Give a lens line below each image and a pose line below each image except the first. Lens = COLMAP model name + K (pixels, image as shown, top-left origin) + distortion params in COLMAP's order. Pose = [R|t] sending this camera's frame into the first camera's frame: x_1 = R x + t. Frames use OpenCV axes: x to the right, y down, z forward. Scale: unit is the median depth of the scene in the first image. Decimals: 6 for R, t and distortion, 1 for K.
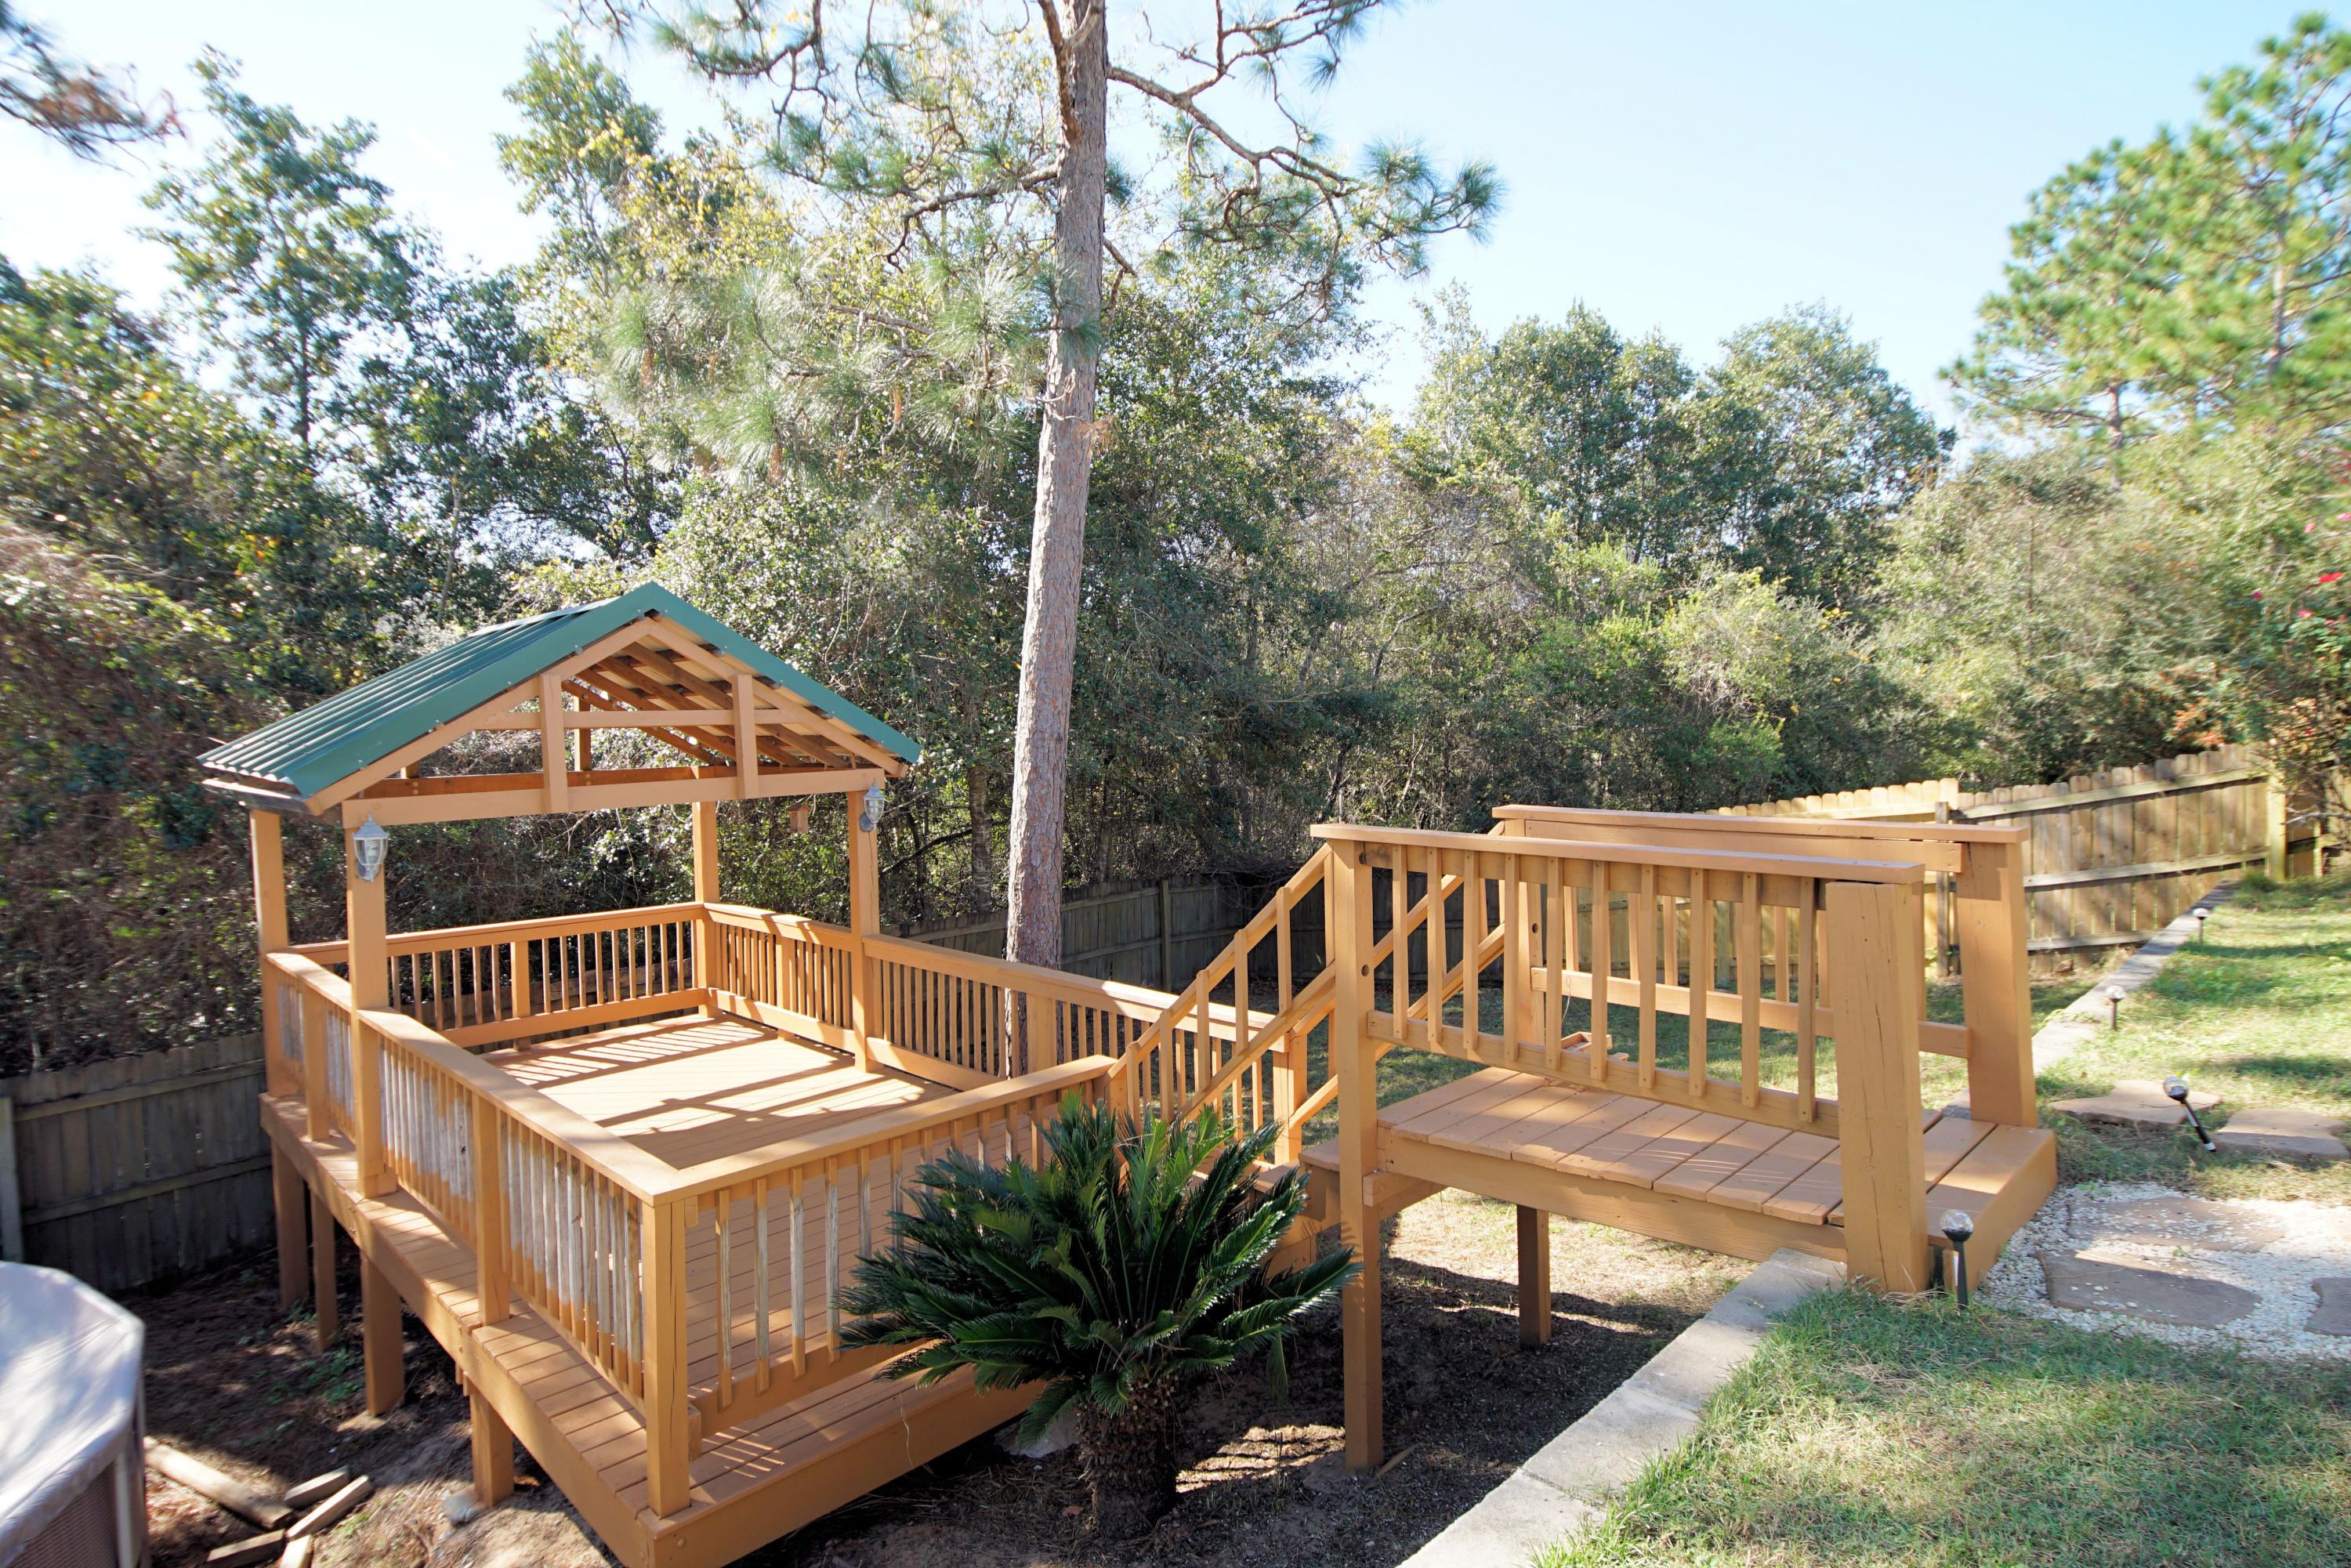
lens RADIAL K [[1264.1, 0, 1216.1], [0, 1264.1, 771.8], [0, 0, 1]] dist [0.019988, -0.014875]
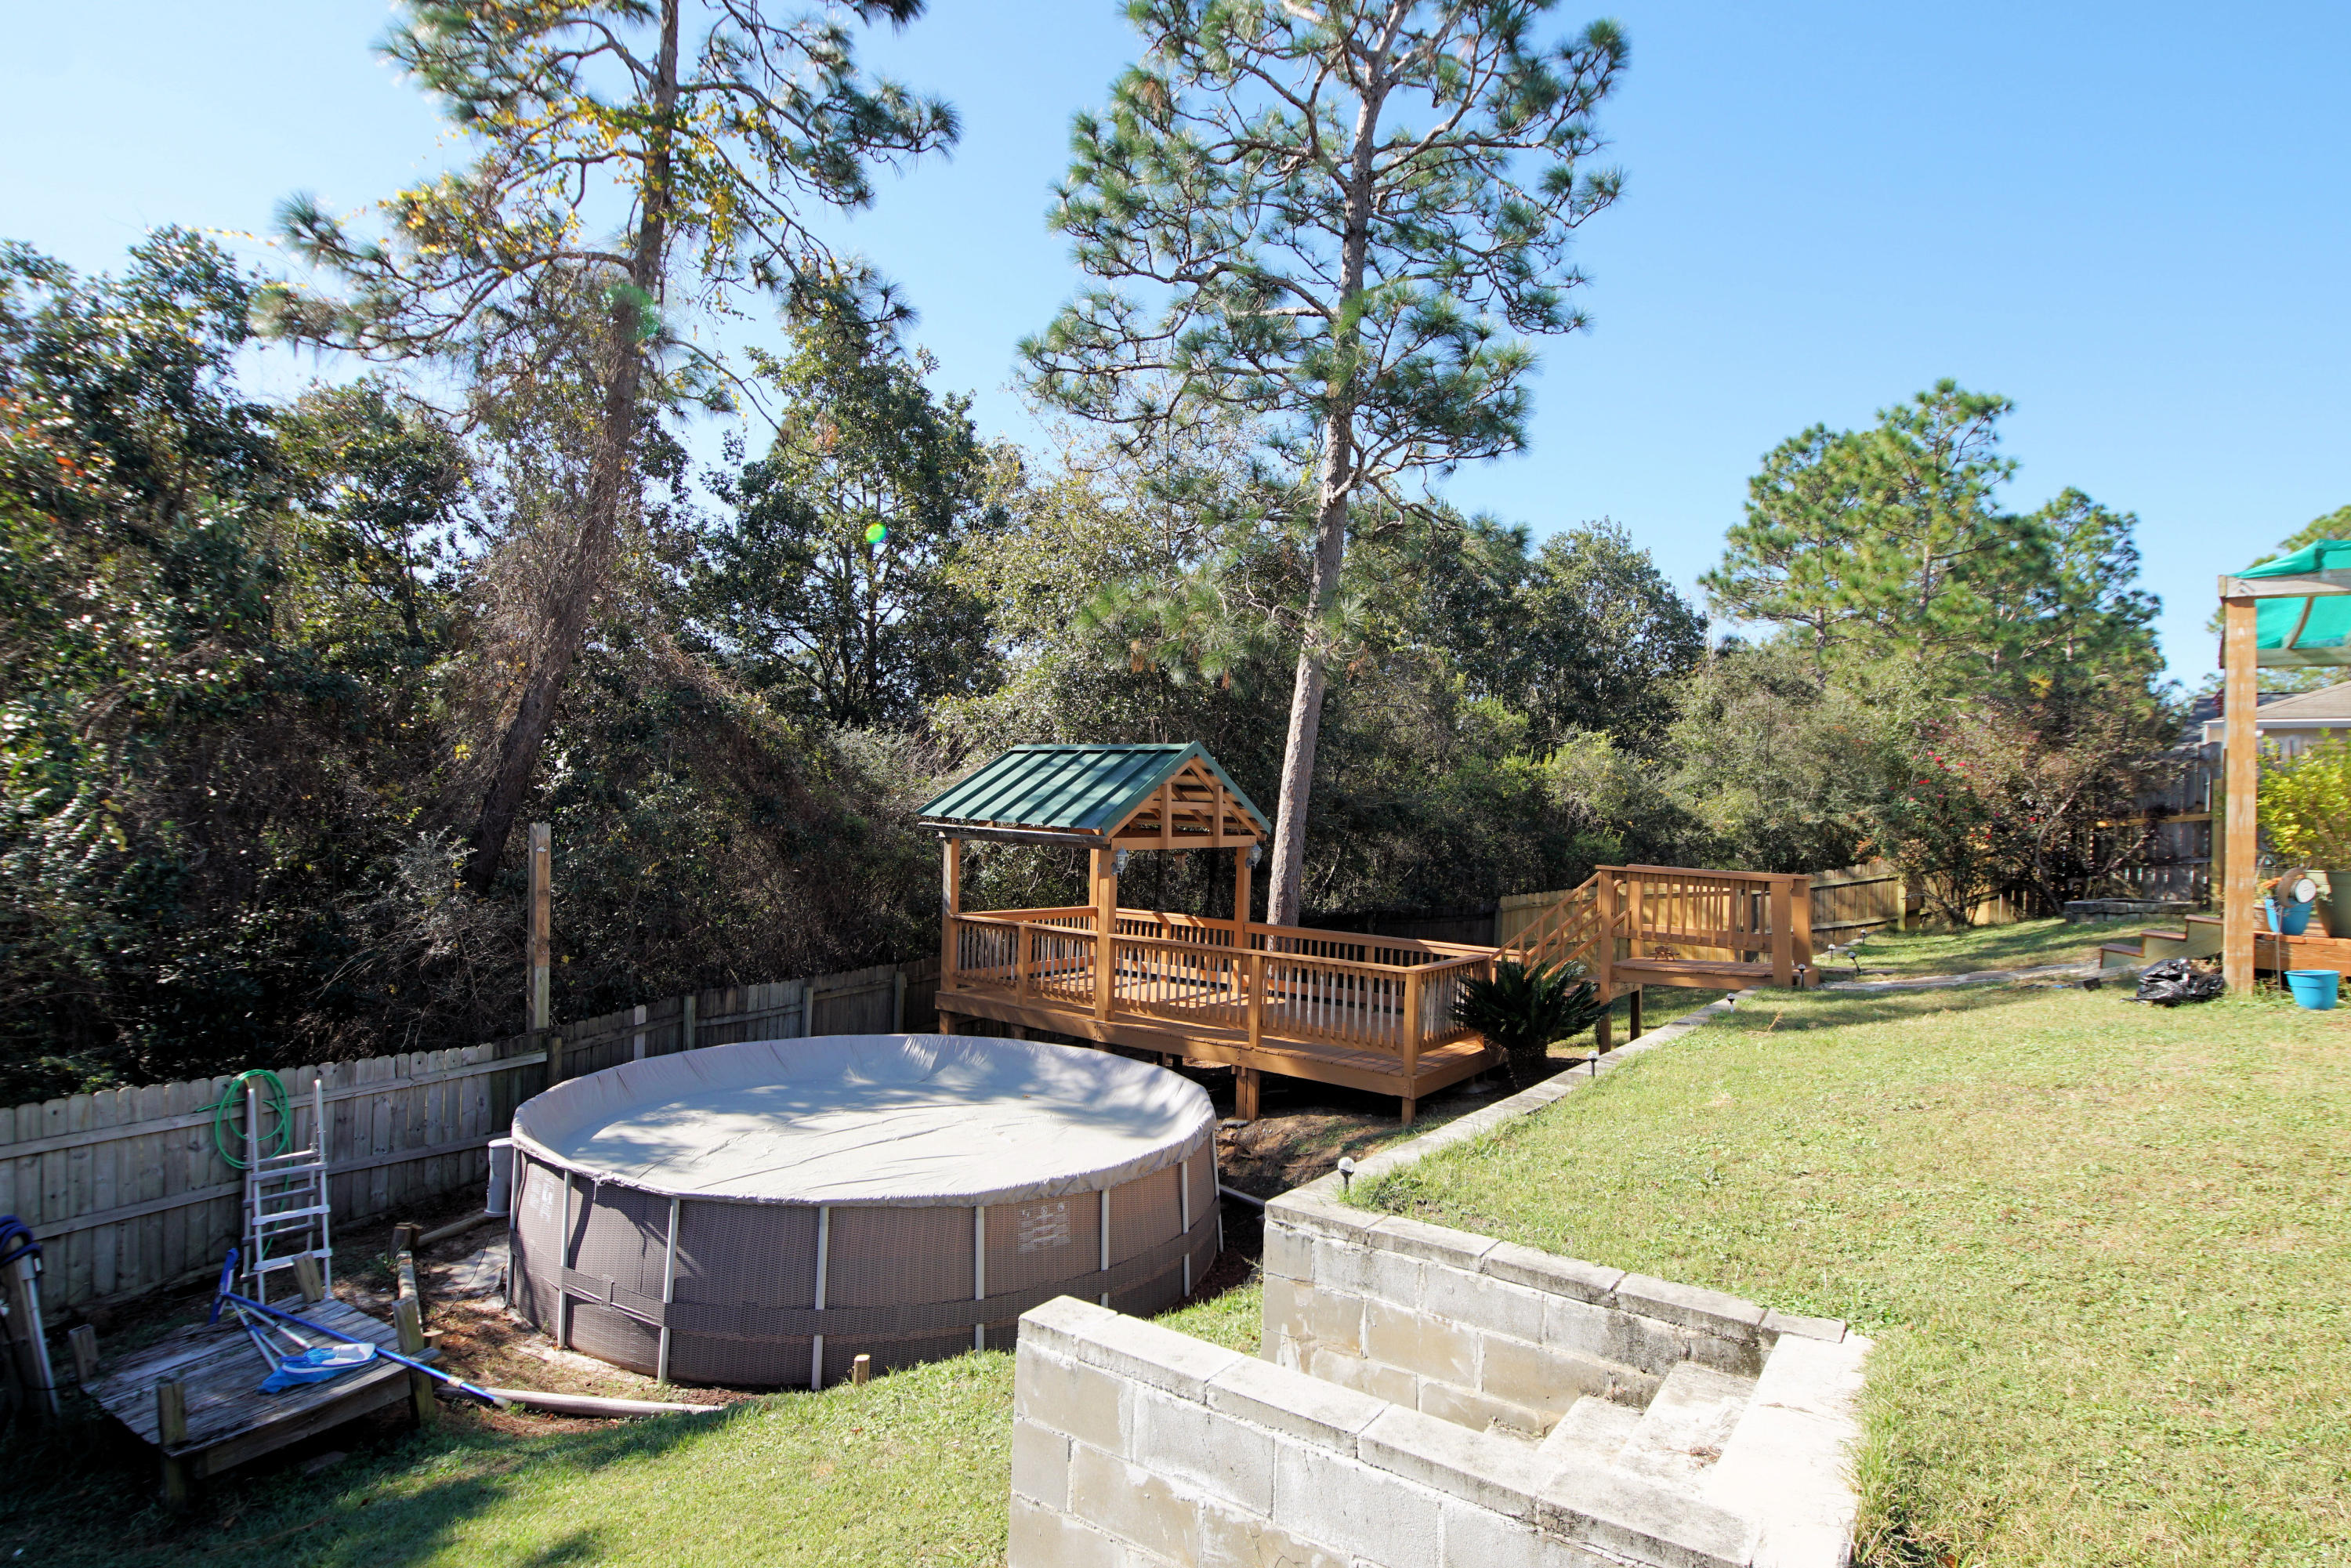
lens RADIAL K [[1247.5, 0, 1170.0], [0, 1247.5, 757.4], [0, 0, 1]] dist [0.019614, 0.000114]
pose [[0.988158, 0.062754, 0.140023, -0.248439], [-0.051787, 0.995397, -0.080639, 0.014971], [-0.144439, 0.072433, 0.986859, -0.334486]]
